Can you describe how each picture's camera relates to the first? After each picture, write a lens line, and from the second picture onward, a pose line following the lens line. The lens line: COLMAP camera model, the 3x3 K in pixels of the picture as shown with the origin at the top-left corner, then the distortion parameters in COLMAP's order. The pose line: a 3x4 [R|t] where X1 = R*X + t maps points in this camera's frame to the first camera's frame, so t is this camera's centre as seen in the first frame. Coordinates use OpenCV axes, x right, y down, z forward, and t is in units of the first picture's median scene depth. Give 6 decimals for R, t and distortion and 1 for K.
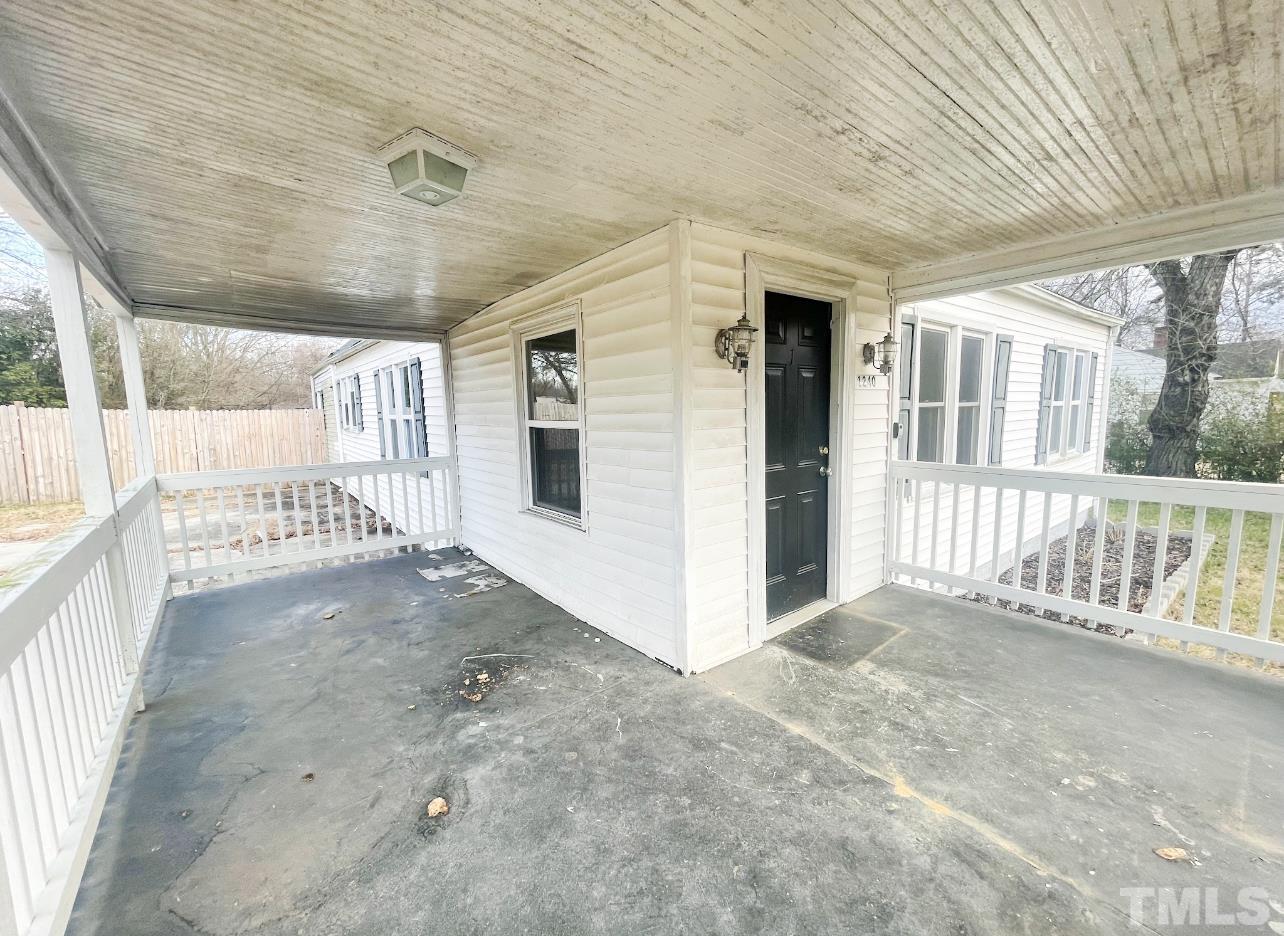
lens RADIAL K [[507.3, 0, 642.0], [0, 507.3, 468.0], [0, 0, 1]] dist [-0.001001, -0.000219]
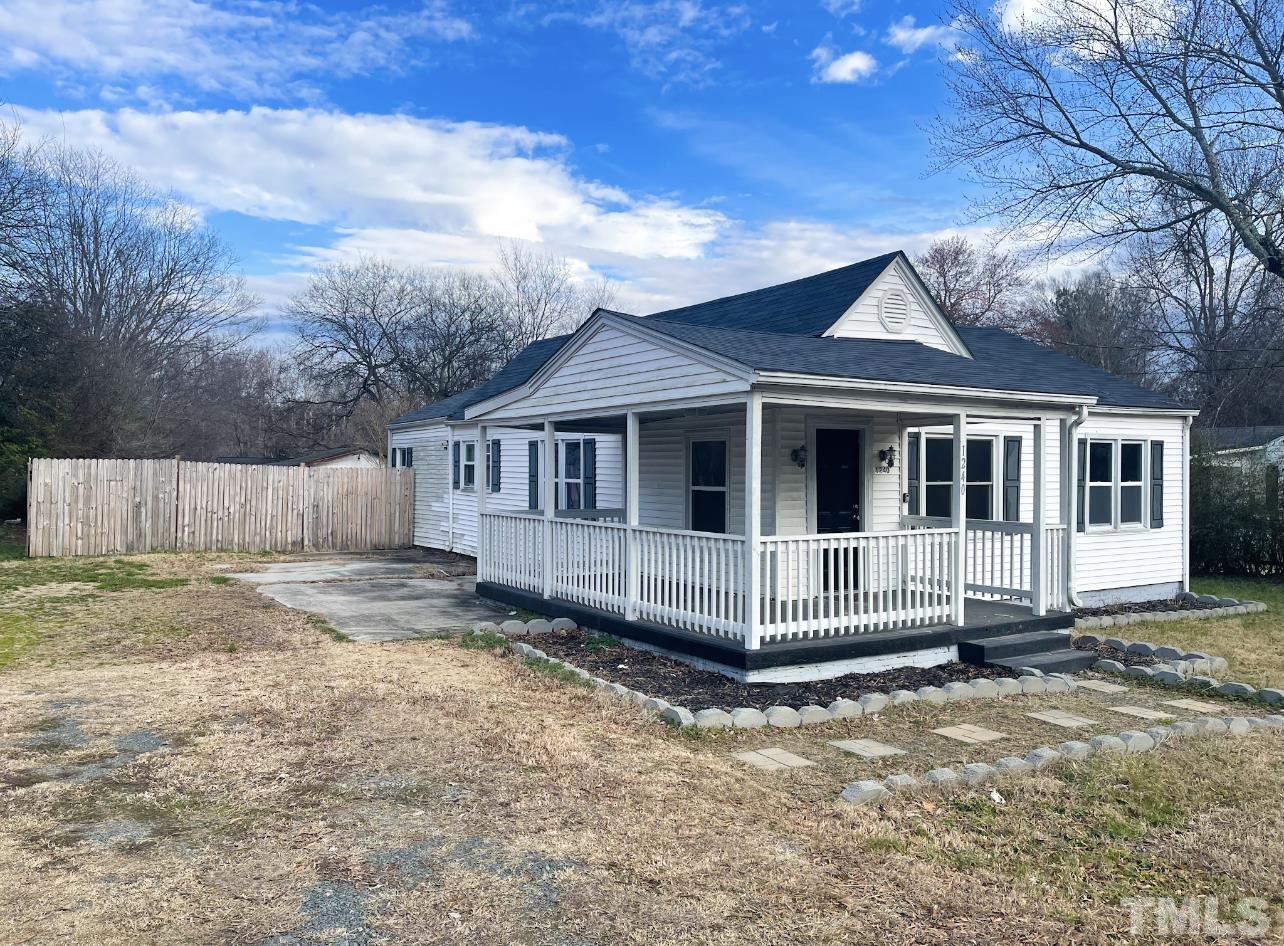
lens RADIAL K [[979.8, 0, 642.0], [0, 979.8, 473.0], [0, 0, 1]] dist [0.044135, -0.001290]
pose [[0.992749, 0.026950, -0.117150, -0.003064], [-0.039780, 0.993289, -0.108603, 0.173366], [0.113437, 0.112475, 0.987158, -1.739278]]
